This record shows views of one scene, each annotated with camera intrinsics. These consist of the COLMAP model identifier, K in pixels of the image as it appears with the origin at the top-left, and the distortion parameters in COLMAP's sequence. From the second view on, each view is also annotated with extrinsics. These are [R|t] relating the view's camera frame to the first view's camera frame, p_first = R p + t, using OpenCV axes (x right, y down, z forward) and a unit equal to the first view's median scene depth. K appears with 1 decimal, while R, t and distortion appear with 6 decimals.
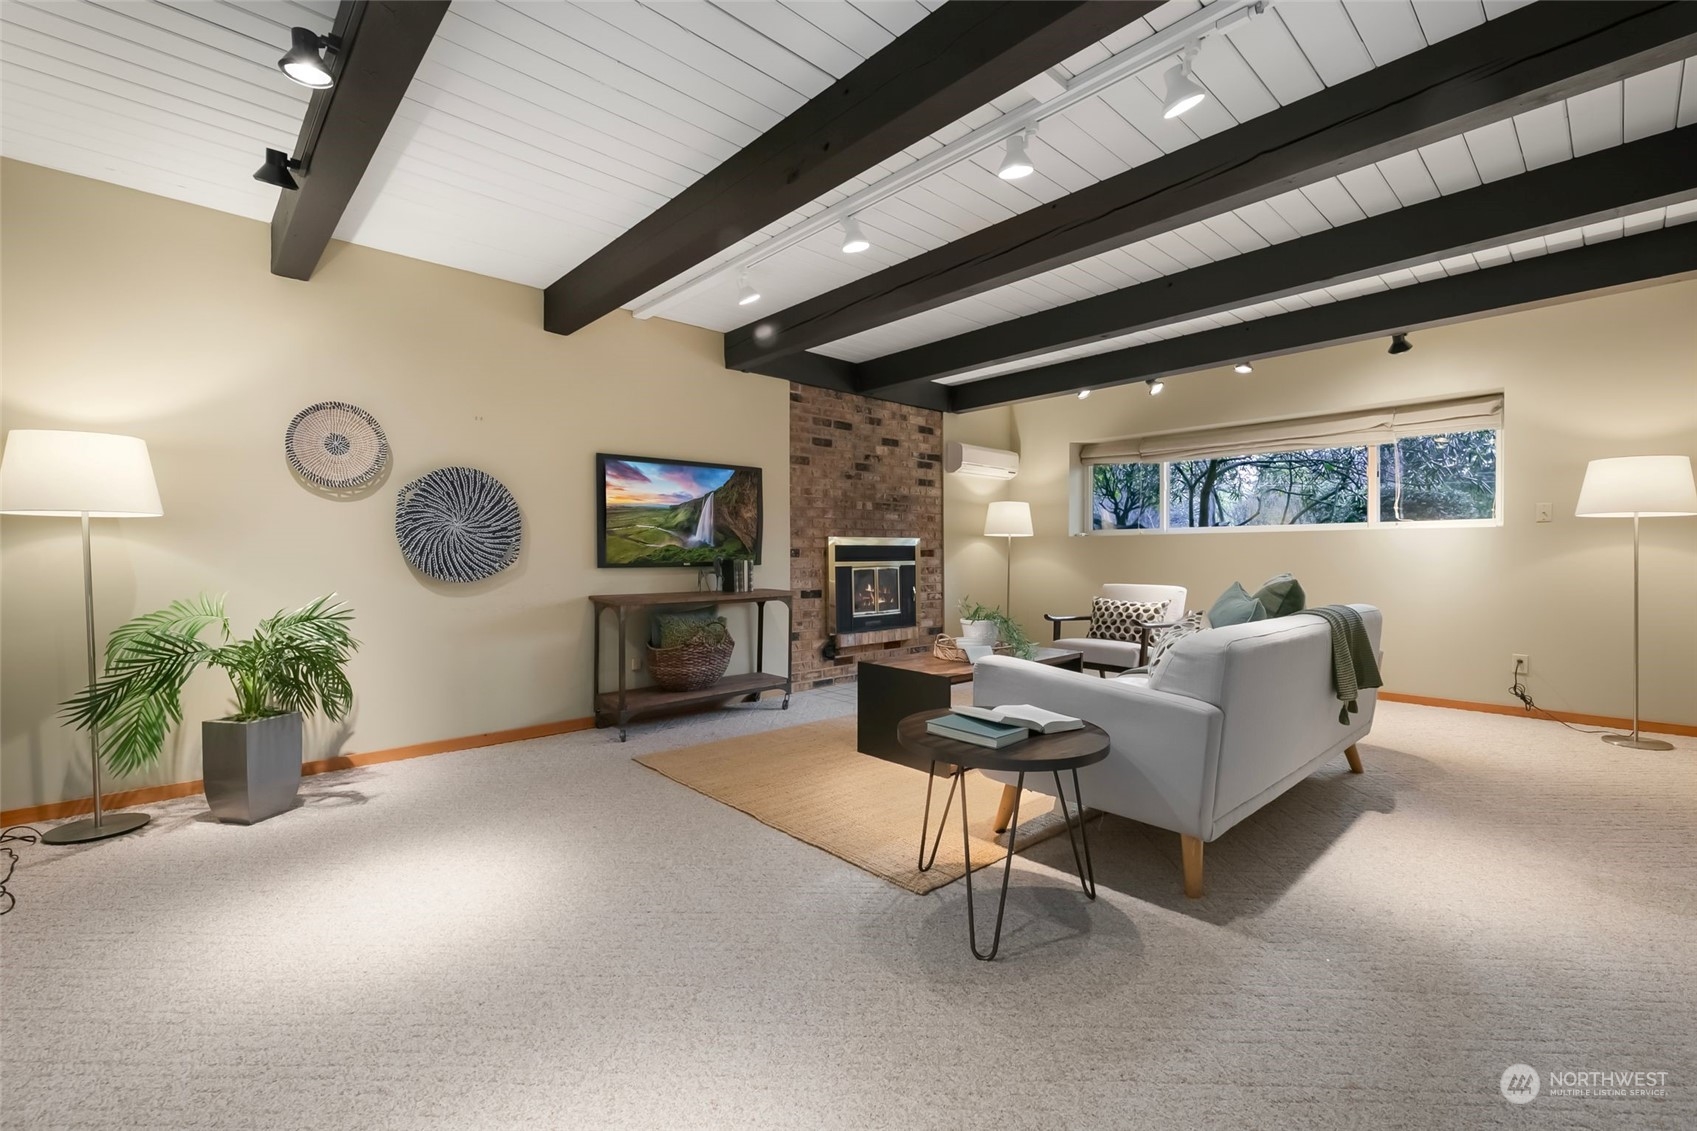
lens RADIAL K [[718.7, 0, 839.0], [0, 718.7, 564.2], [0, 0, 1]] dist [-0.007071, -0.000294]
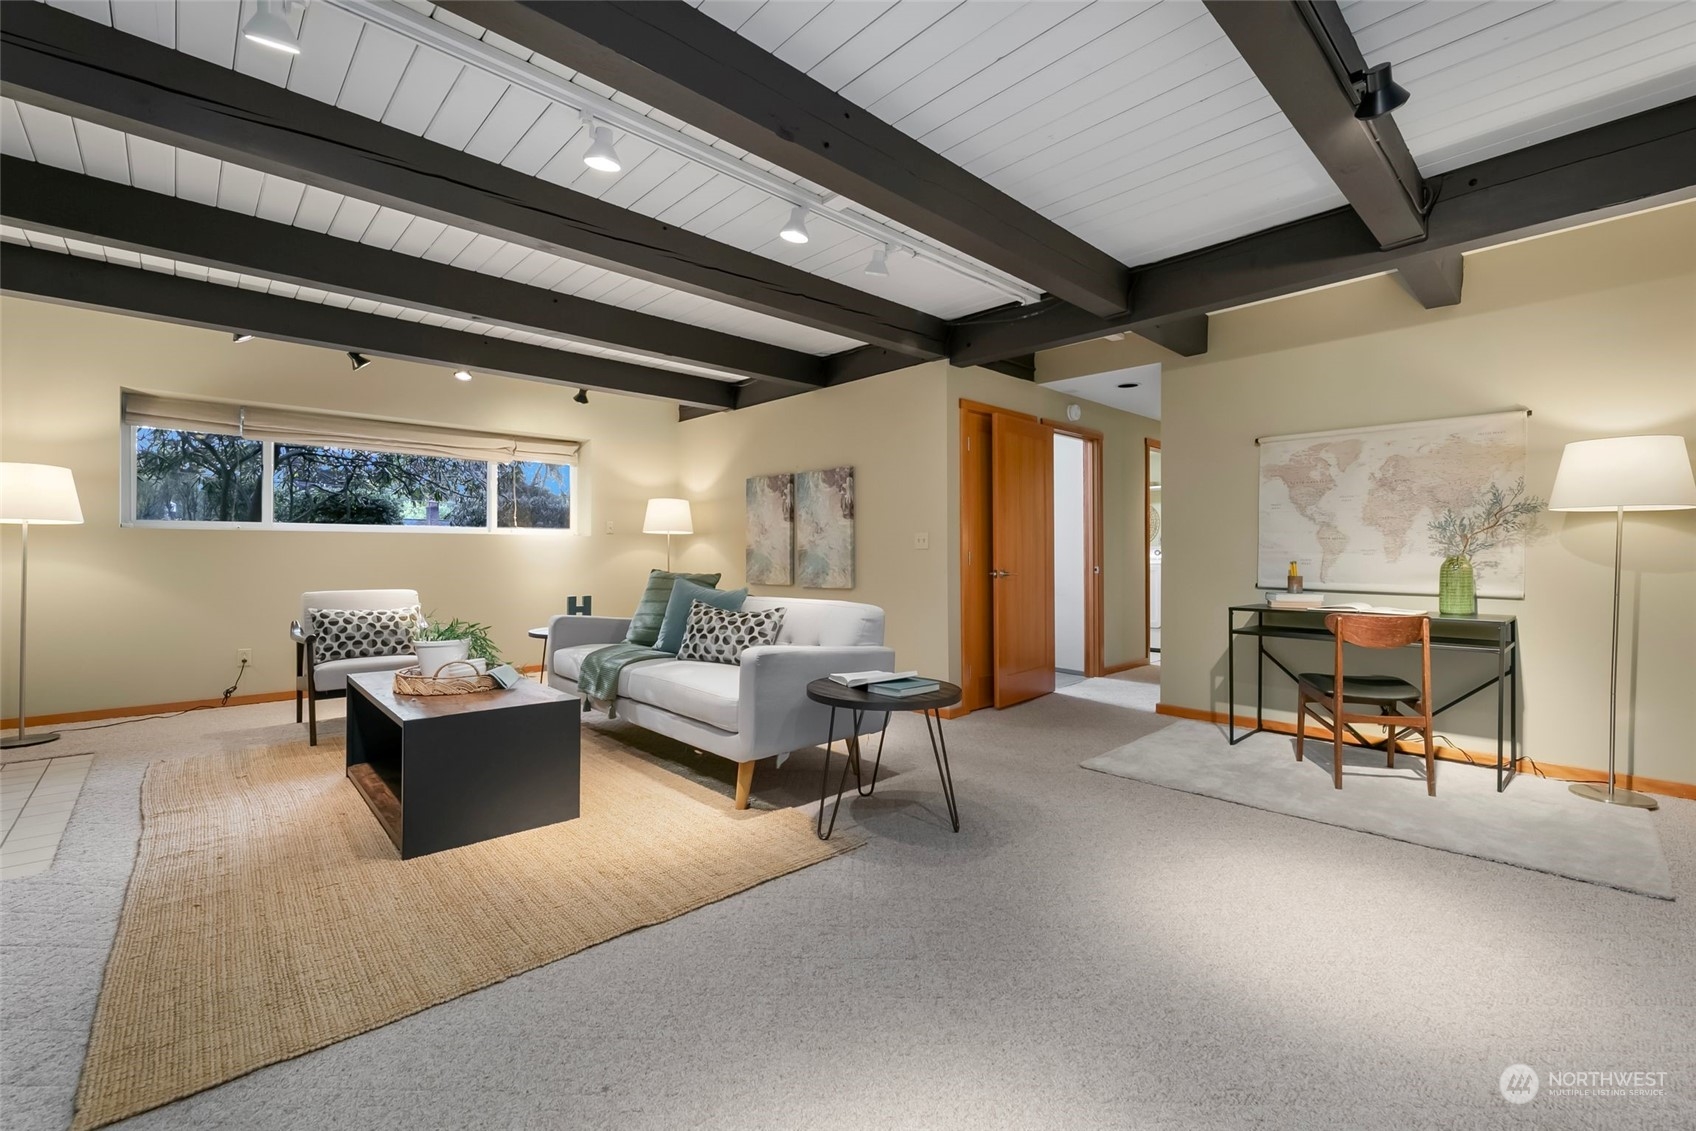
lens RADIAL K [[718.3, 0, 839.4], [0, 718.3, 559.8], [0, 0, 1]] dist [-0.007071, -0.000294]
pose [[-0.005236, -0.006679, 0.999964, -0.486516], [0.012090, 0.999904, 0.006742, -0.007649], [-0.999913, 0.012125, -0.005155, 0.475561]]
